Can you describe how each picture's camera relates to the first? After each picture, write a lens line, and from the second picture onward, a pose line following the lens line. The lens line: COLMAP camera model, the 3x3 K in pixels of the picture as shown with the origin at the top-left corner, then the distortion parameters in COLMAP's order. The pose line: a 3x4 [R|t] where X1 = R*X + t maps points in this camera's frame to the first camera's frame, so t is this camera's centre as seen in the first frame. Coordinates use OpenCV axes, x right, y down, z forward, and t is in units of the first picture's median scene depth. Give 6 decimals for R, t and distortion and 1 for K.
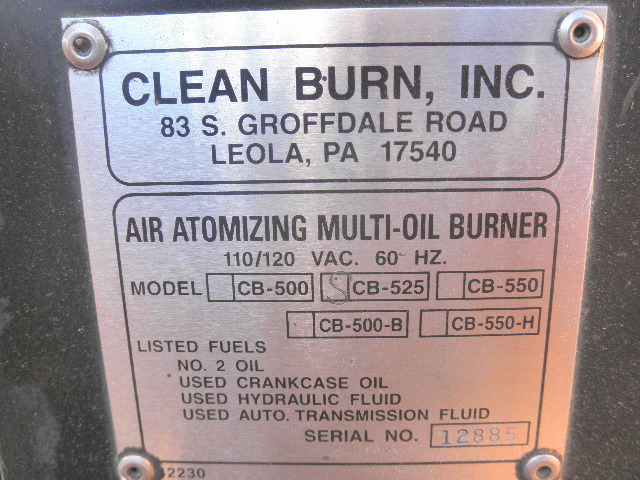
lens RADIAL K [[522.9, 0, 320.2], [0, 522.9, 239.4], [0, 0, 1]] dist [-0.062631, 0.000813]
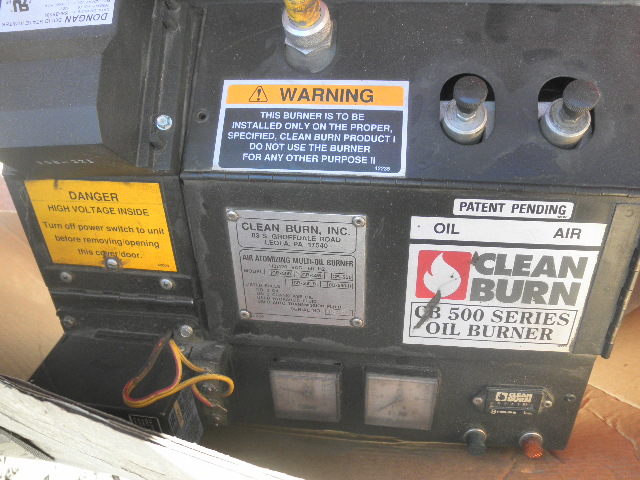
lens RADIAL K [[522.9, 0, 320.4], [0, 522.9, 240.0], [0, 0, 1]] dist [-0.062631, 0.000813]
pose [[0.993665, 0.057099, -0.096796, 0.574873], [-0.024451, 0.950520, 0.309699, -1.393652], [0.109690, -0.305370, 0.945895, -2.622926]]
